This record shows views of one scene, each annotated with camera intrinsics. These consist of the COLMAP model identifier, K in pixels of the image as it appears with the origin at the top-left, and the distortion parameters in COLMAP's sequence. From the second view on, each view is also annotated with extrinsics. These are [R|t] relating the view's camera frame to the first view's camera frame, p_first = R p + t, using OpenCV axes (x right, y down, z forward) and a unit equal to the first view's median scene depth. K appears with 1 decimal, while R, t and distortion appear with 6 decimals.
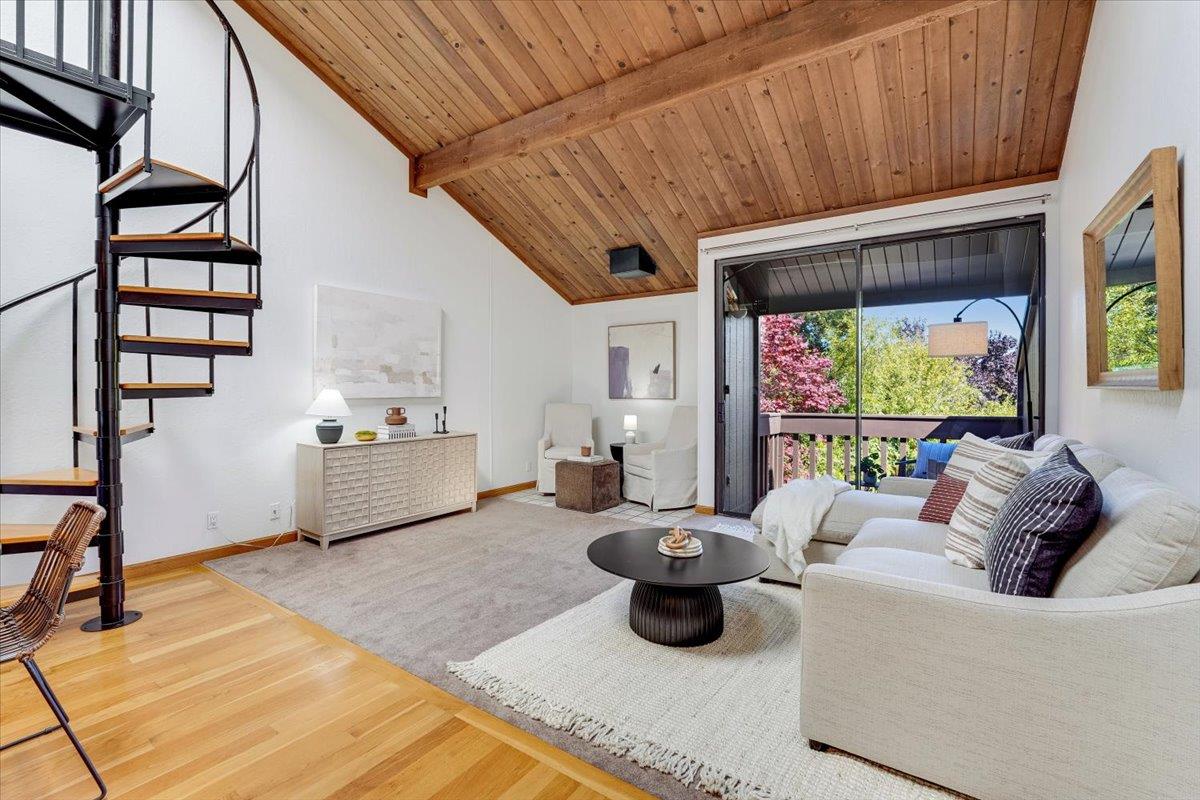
lens RADIAL K [[534.8, 0, 600.0], [0, 534.8, 400.0], [0, 0, 1]] dist [-0.022448, -0.000334]
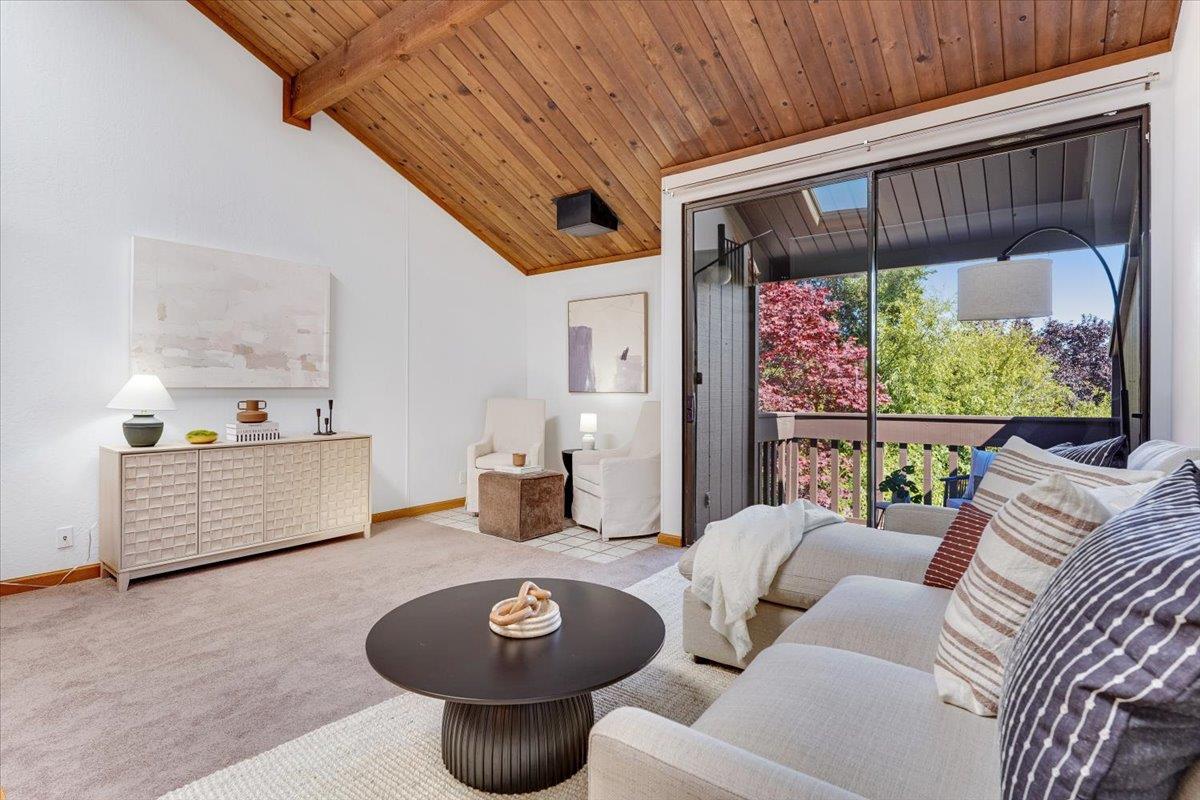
lens RADIAL K [[595.4, 0, 601.1], [0, 595.4, 396.3], [0, 0, 1]] dist [-0.013375, 0.001848]
pose [[0.998624, 0.002691, -0.052368, 0.157724], [-0.003125, 0.999961, -0.008207, 0.013829], [0.052344, 0.008359, 0.998594, 0.181304]]
